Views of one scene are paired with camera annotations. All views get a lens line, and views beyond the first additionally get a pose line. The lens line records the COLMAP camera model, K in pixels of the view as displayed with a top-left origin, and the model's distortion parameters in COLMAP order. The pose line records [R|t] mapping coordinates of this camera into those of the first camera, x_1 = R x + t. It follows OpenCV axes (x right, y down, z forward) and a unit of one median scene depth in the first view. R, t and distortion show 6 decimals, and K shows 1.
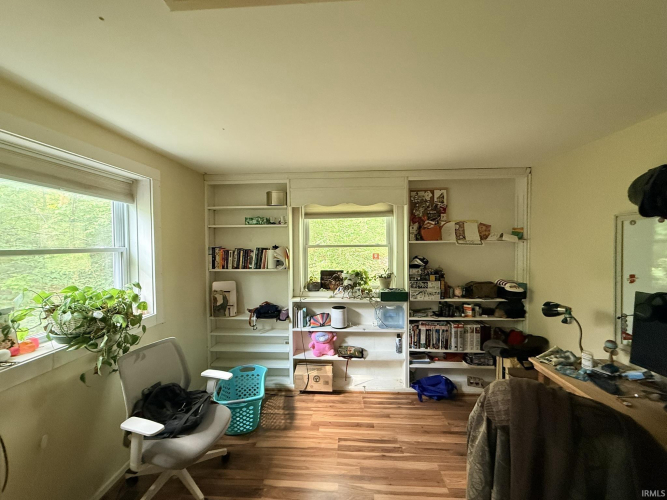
lens RADIAL K [[267.9, 0, 330.1], [0, 267.9, 248.1], [0, 0, 1]] dist [0.003279, 0.000202]
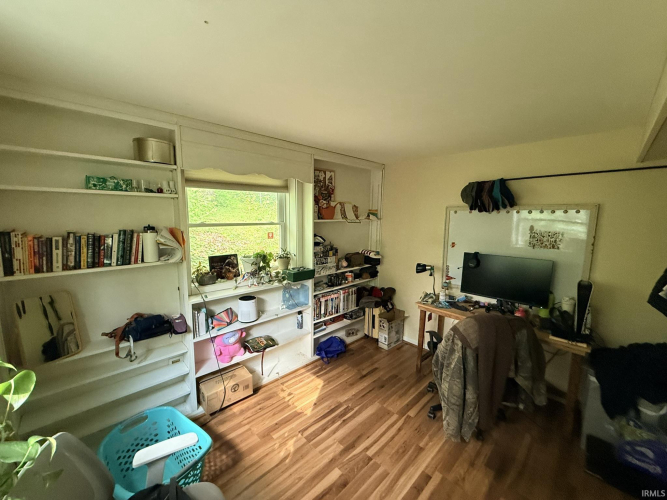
lens RADIAL K [[267.9, 0, 330.9], [0, 267.9, 249.3], [0, 0, 1]] dist [0.003279, 0.000202]
pose [[0.676136, -0.079568, 0.732468, -0.408373], [-0.002899, 0.993856, 0.110640, -0.027357], [-0.736771, -0.076931, 0.671751, 0.254162]]
